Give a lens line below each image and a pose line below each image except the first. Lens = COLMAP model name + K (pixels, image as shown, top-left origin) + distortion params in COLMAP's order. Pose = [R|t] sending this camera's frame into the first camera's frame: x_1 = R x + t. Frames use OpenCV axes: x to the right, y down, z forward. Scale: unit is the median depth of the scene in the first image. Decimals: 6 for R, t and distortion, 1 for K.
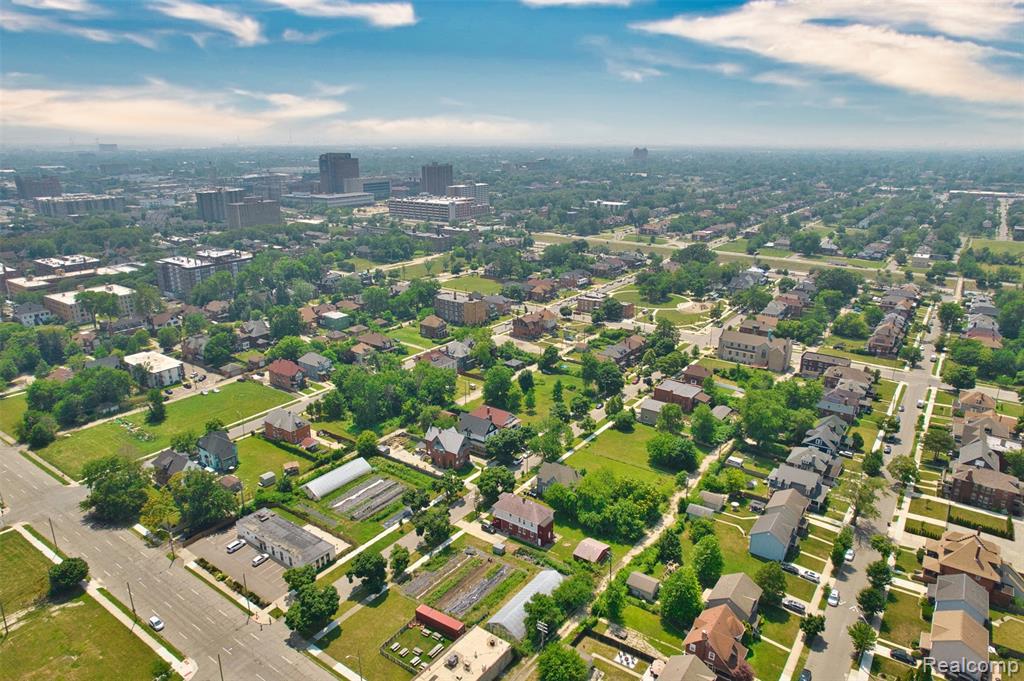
lens RADIAL K [[655.3, 0, 512.0], [0, 655.3, 340.5], [0, 0, 1]] dist [-0.070291, 0.061403]
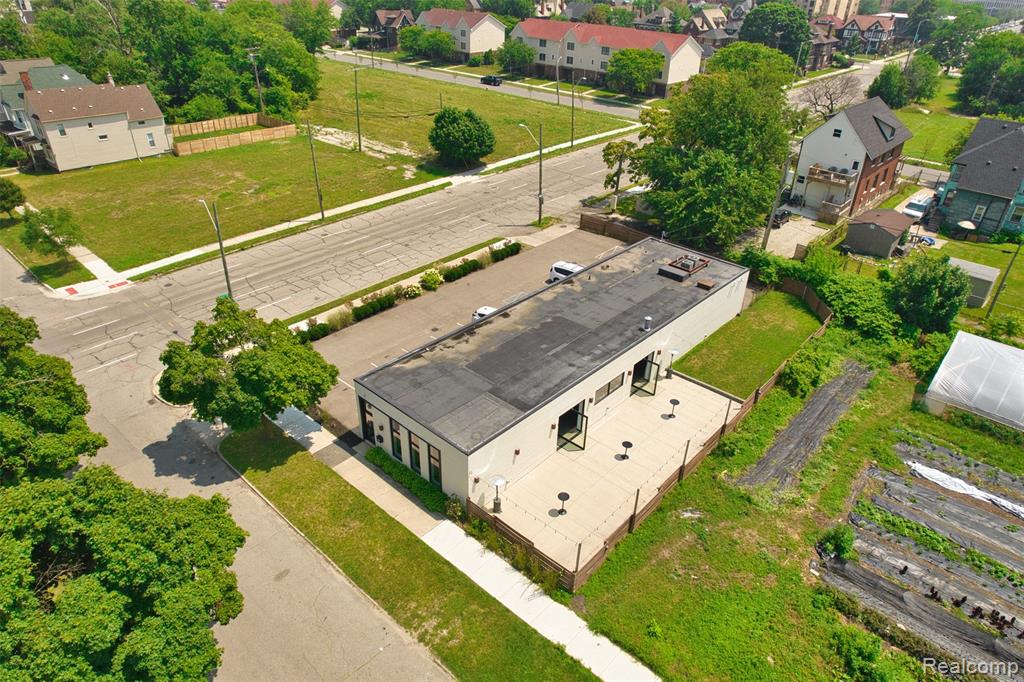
lens RADIAL K [[662.3, 0, 512.0], [0, 662.3, 341.0], [0, 0, 1]] dist [-0.070217, 0.063951]
pose [[-0.112559, 0.504759, -0.855891, -0.088883], [-0.325357, 0.795158, 0.511730, 0.130245], [0.938868, 0.336070, 0.074725, 0.677195]]
